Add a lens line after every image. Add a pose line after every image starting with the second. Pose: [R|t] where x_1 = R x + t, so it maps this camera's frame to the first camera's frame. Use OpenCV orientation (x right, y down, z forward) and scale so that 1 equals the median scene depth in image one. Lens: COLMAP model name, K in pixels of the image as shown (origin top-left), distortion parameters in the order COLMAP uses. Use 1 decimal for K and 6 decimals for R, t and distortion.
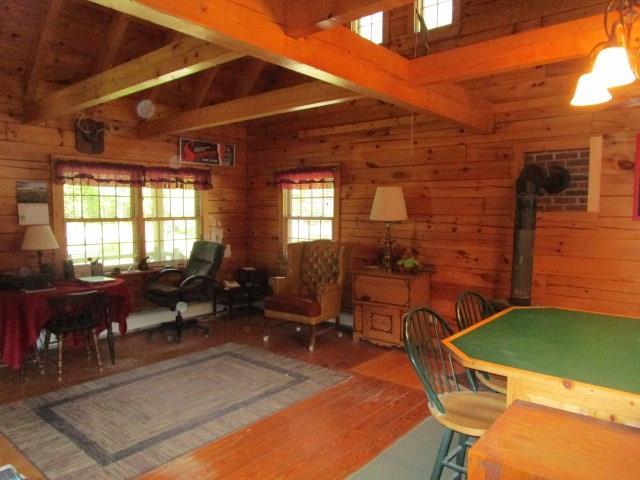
lens RADIAL K [[461.5, 0, 320.0], [0, 461.5, 240.0], [0, 0, 1]] dist [-0.008280, -0.002569]
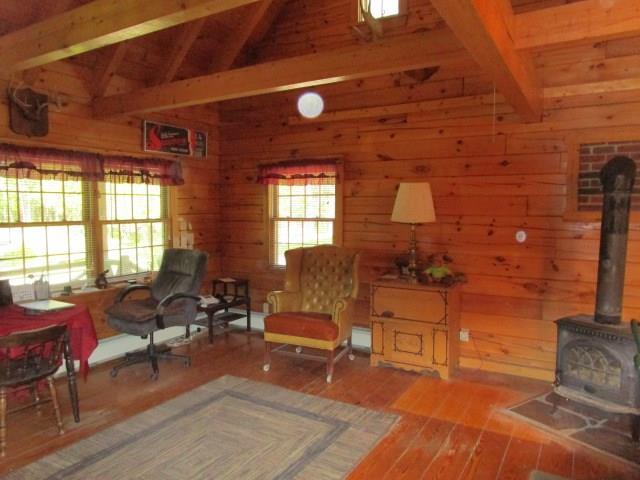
lens RADIAL K [[461.5, 0, 320.0], [0, 461.5, 240.0], [0, 0, 1]] dist [-0.008280, -0.002569]
pose [[0.986525, -0.013066, 0.163086, -0.152641], [0.012585, 0.999913, 0.003983, -0.014447], [-0.163124, -0.001877, 0.986604, 0.179103]]
